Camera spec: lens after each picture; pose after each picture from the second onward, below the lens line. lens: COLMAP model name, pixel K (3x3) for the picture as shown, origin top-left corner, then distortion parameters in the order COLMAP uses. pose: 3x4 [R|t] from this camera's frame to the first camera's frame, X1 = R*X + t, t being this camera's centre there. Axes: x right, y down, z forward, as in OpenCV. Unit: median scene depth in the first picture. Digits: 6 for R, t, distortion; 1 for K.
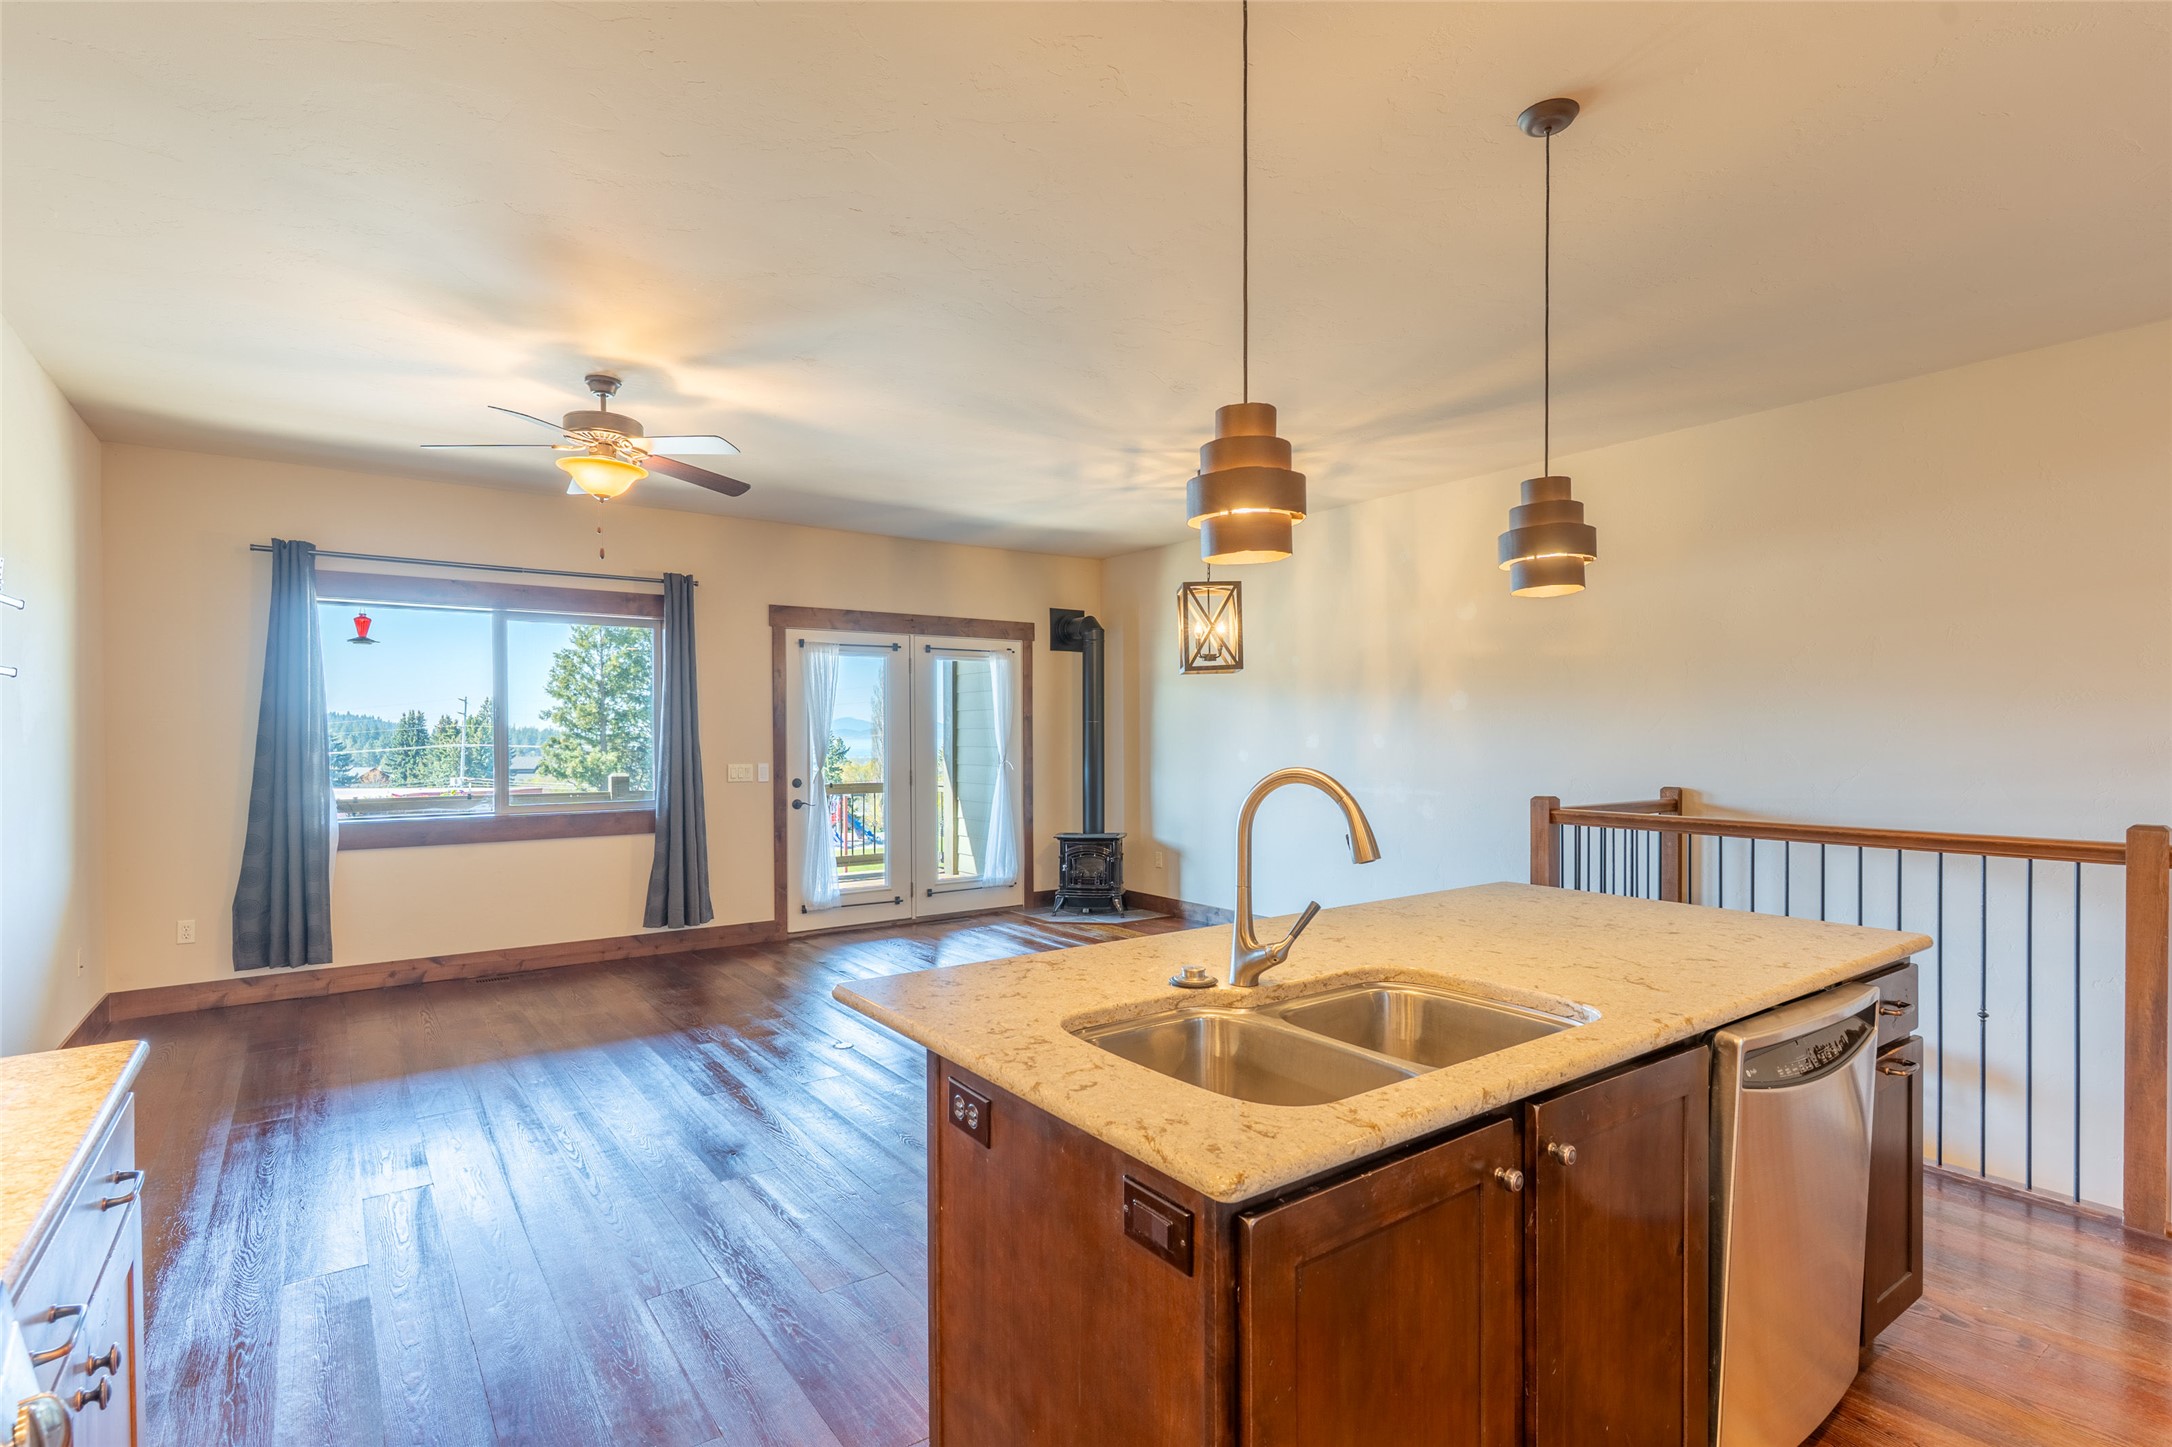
lens RADIAL K [[1033.5, 0, 1089.6], [0, 1033.5, 736.4], [0, 0, 1]] dist [0.003390, 0.000523]
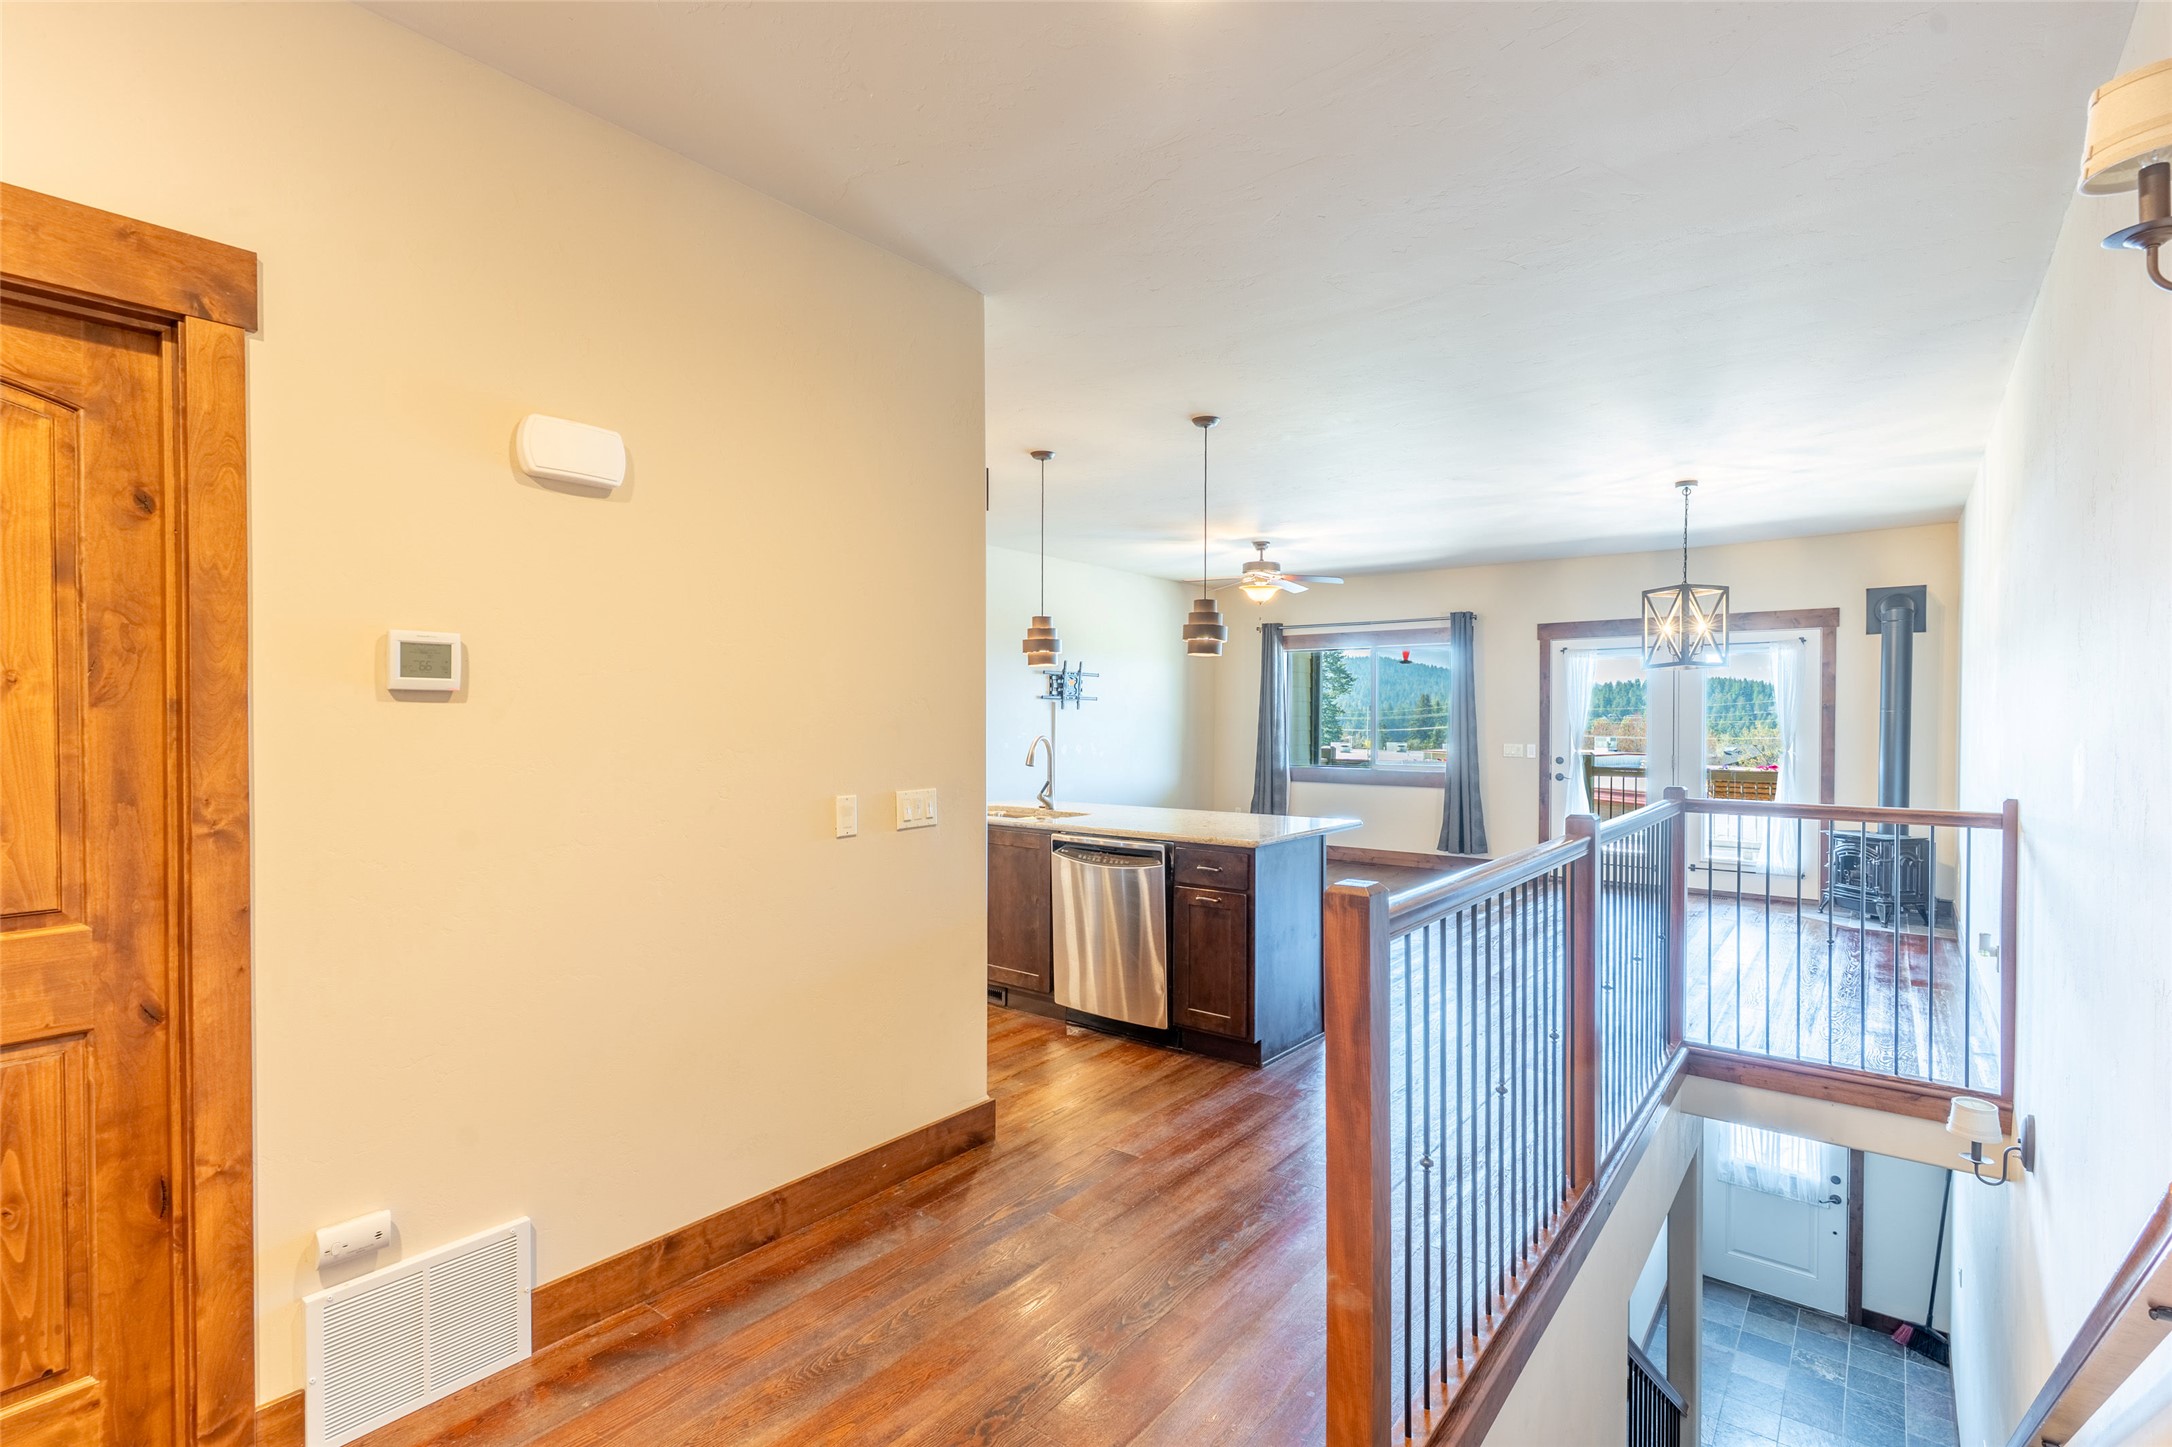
lens RADIAL K [[1033.5, 0, 1049.6], [0, 1033.5, 728.3], [0, 0, 1]] dist [0.003390, 0.000523]
pose [[0.258217, 0.013893, -0.965987, 0.865030], [-0.005412, 0.999902, 0.012935, -0.008838], [0.966072, 0.001888, 0.258267, 0.063838]]
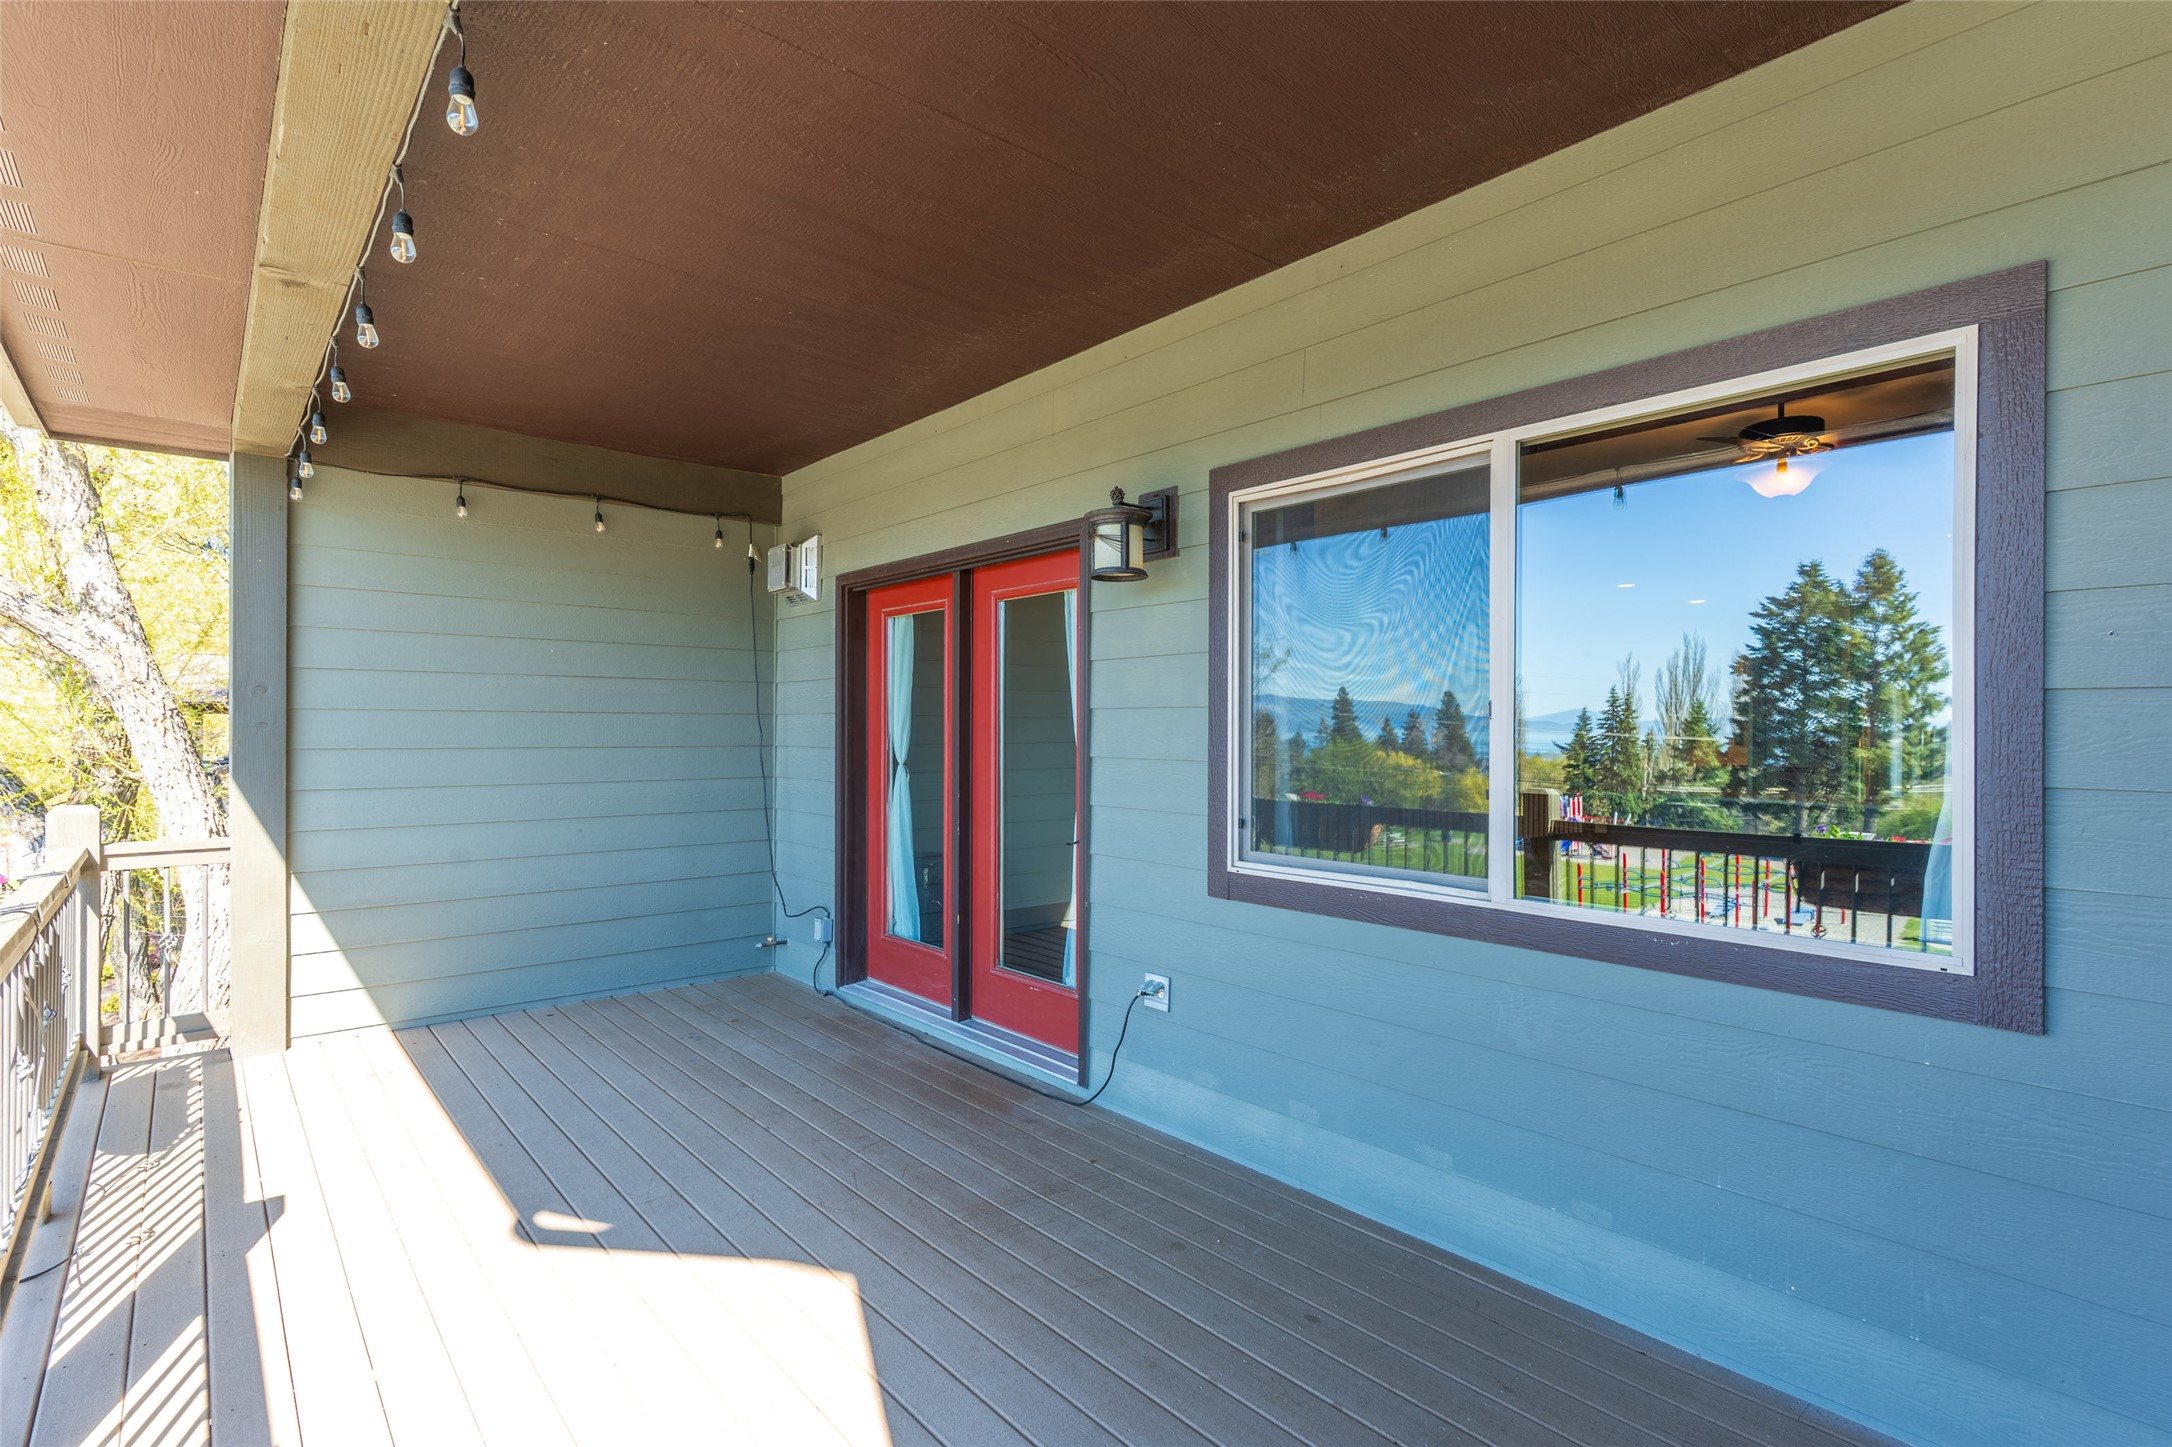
lens RADIAL K [[1033.5, 0, 1071.9], [0, 1033.5, 722.2], [0, 0, 1]] dist [0.003390, 0.000523]
pose [[-0.062050, 0.010574, 0.998017, -0.065214], [-0.000152, 0.999944, -0.010604, 0.000393], [-0.998073, -0.000810, -0.062045, 0.080214]]
